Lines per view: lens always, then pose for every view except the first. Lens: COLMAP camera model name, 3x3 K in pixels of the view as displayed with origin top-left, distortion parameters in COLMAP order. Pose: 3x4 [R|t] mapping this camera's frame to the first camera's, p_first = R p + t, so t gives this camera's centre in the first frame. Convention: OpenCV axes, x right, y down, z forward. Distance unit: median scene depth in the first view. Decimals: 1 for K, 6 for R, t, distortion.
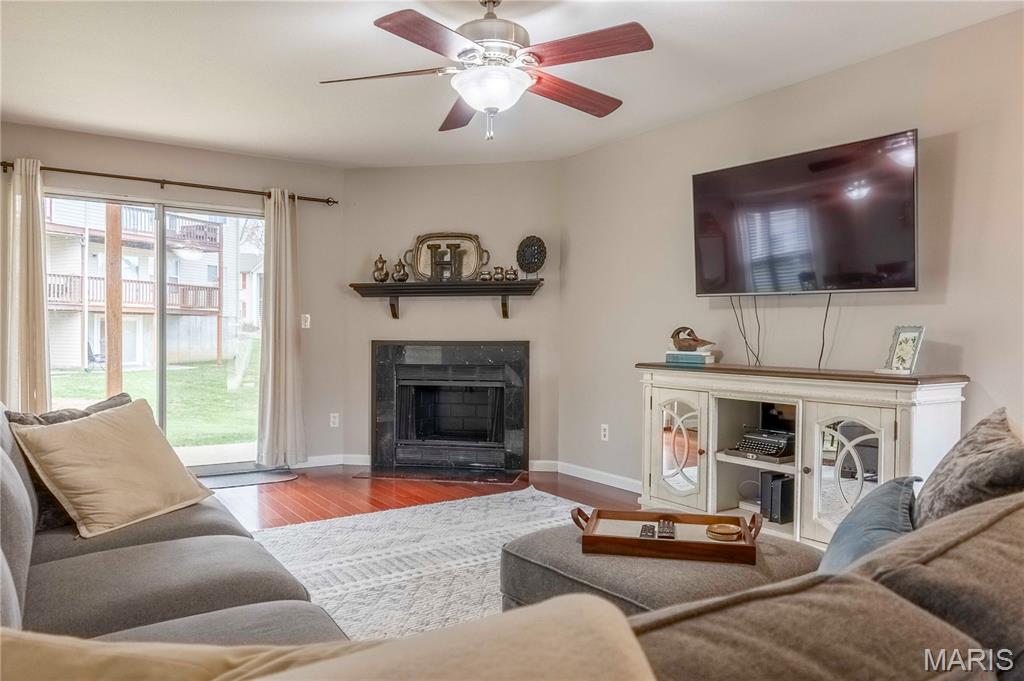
lens RADIAL K [[696.8, 0, 508.3], [0, 696.8, 343.9], [0, 0, 1]] dist [-0.002529, -0.003150]
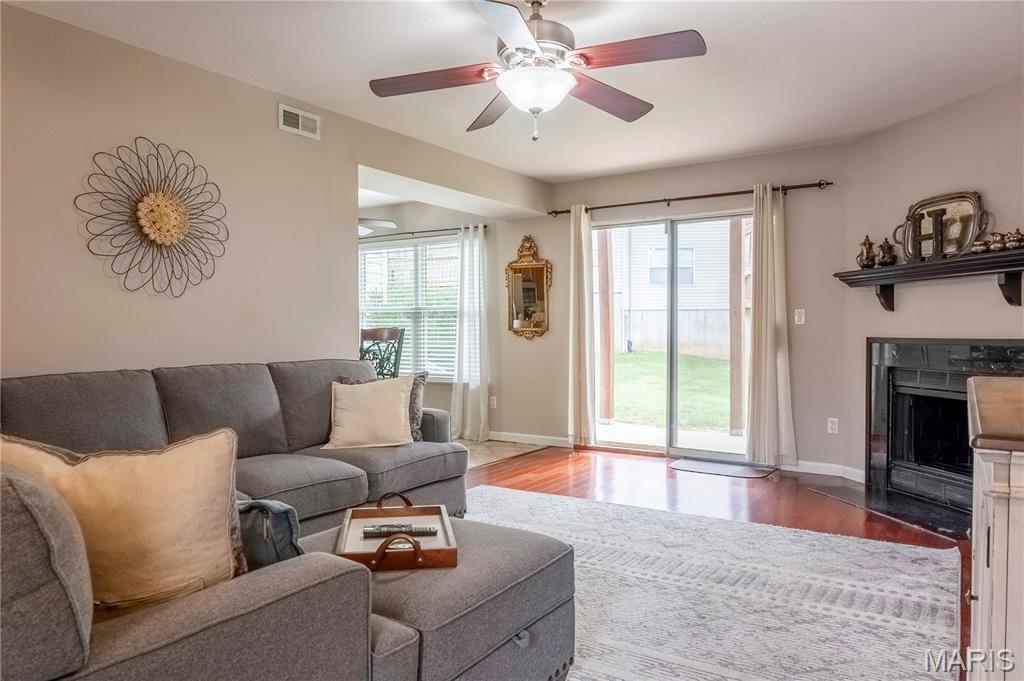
lens RADIAL K [[696.8, 0, 508.3], [0, 696.8, 343.9], [0, 0, 1]] dist [-0.002529, -0.003150]
pose [[0.378322, 0.013458, -0.925576, 0.436975], [-0.007267, 0.999907, 0.011568, -0.003770], [0.925646, 0.002350, 0.378384, 0.281388]]
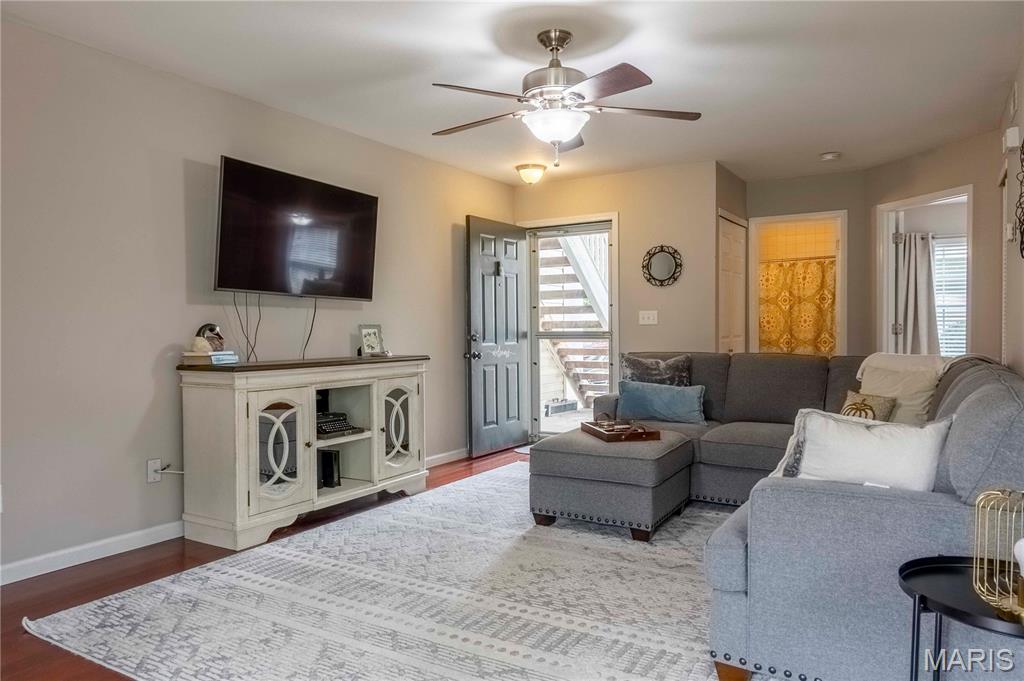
lens RADIAL K [[696.8, 0, 508.3], [0, 696.8, 343.9], [0, 0, 1]] dist [-0.002529, -0.003150]
pose [[-0.419696, -0.020782, 0.907427, -0.519255], [0.017917, 0.999353, 0.031174, -0.014249], [-0.907488, 0.029342, -0.419052, 0.765445]]
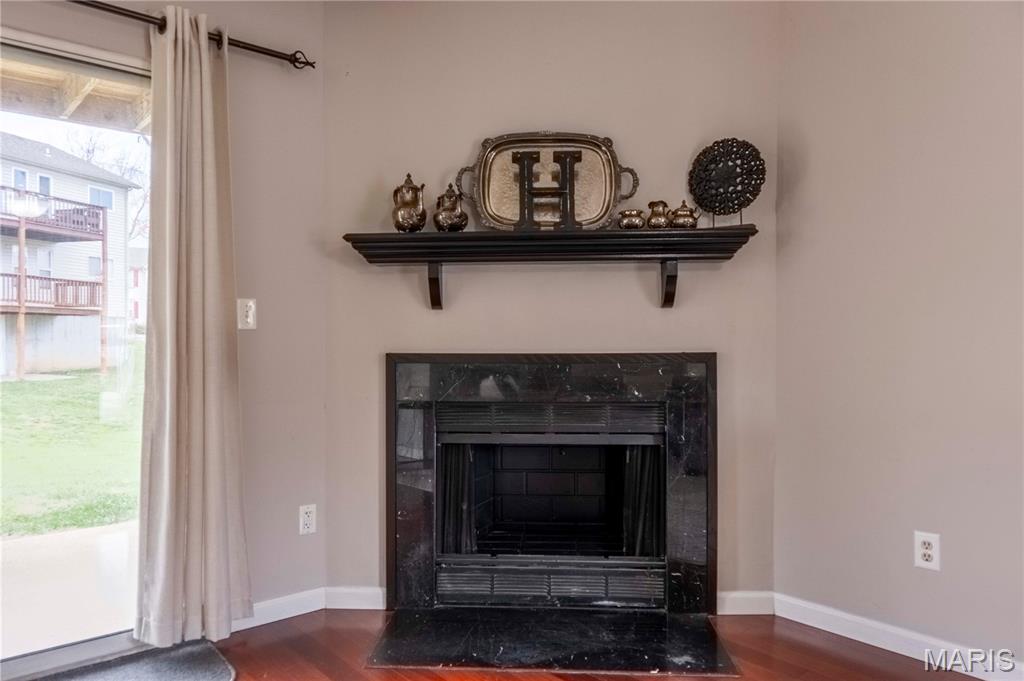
lens RADIAL K [[696.8, 0, 508.3], [0, 696.8, 343.9], [0, 0, 1]] dist [-0.002529, -0.003150]
pose [[0.991907, -0.007066, 0.126770, -0.177883], [0.007135, 0.999975, -0.000090, -0.011444], [-0.126766, 0.000994, 0.991932, 0.520821]]
